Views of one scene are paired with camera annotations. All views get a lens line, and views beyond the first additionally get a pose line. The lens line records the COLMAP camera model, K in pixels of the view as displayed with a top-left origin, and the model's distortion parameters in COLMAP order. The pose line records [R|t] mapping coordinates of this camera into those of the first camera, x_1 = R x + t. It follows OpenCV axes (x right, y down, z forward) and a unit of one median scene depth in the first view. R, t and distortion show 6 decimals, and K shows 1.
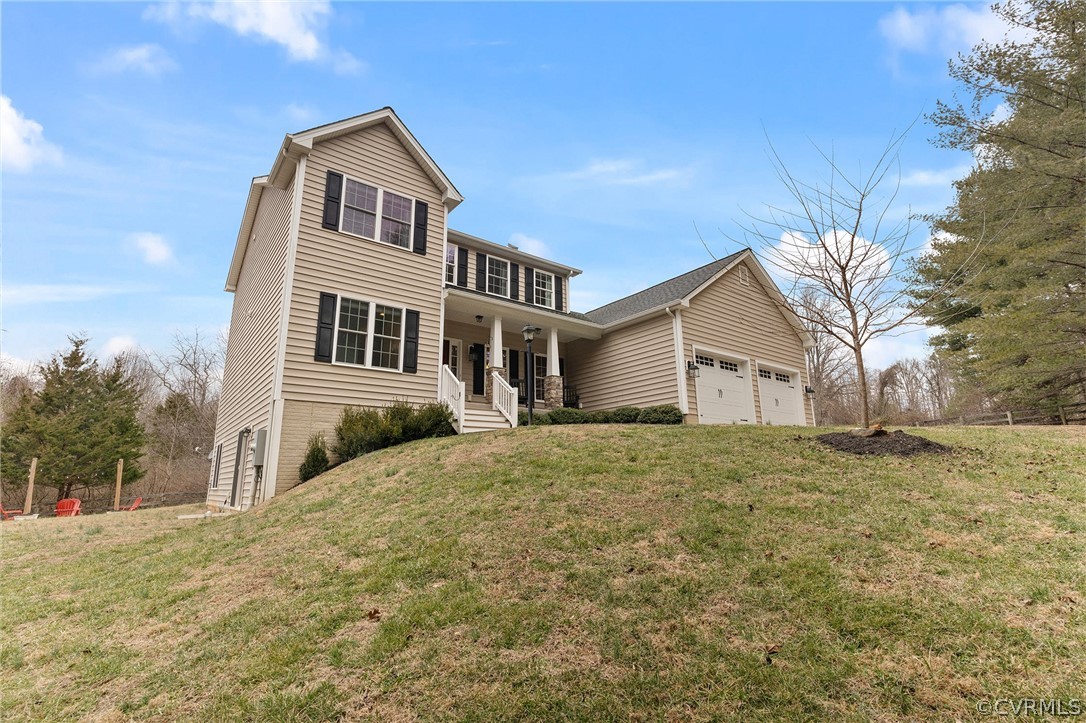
lens RADIAL K [[520.4, 0, 549.3], [0, 520.4, 341.9], [0, 0, 1]] dist [0.000689, -0.000071]
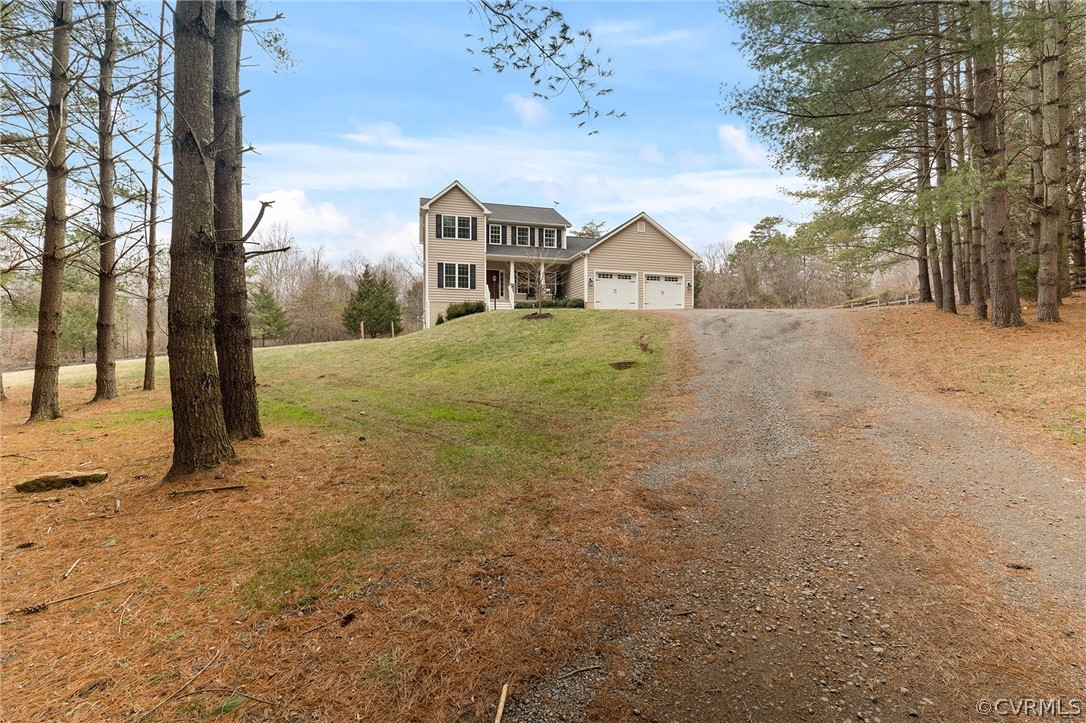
lens RADIAL K [[520.4, 0, 549.3], [0, 520.4, 341.9], [0, 0, 1]] dist [0.000689, -0.000071]
pose [[0.923343, 0.017046, -0.383598, 1.034564], [0.079788, 0.968690, 0.235101, -0.252589], [0.375595, -0.247686, 0.893073, -1.195676]]
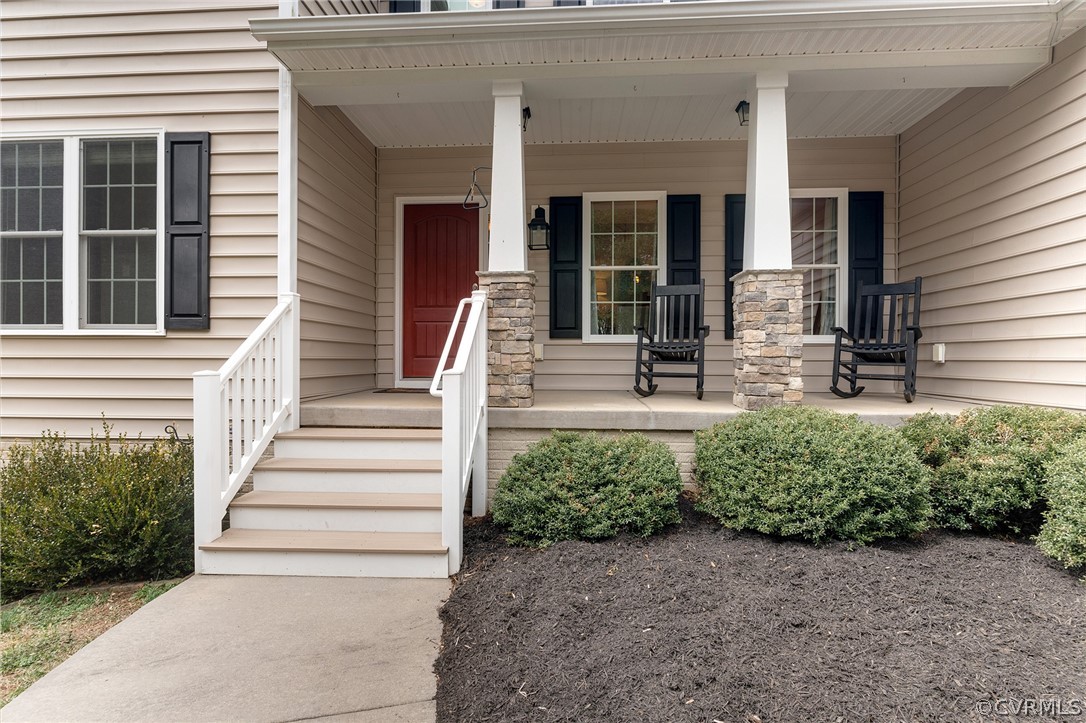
lens RADIAL K [[520.4, 0, 549.3], [0, 520.4, 341.9], [0, 0, 1]] dist [0.000689, -0.000071]
pose [[0.741186, -0.011745, -0.671197, 0.112815], [0.166662, 0.971763, 0.167036, 0.045511], [0.650282, -0.235668, 0.722214, 0.846510]]
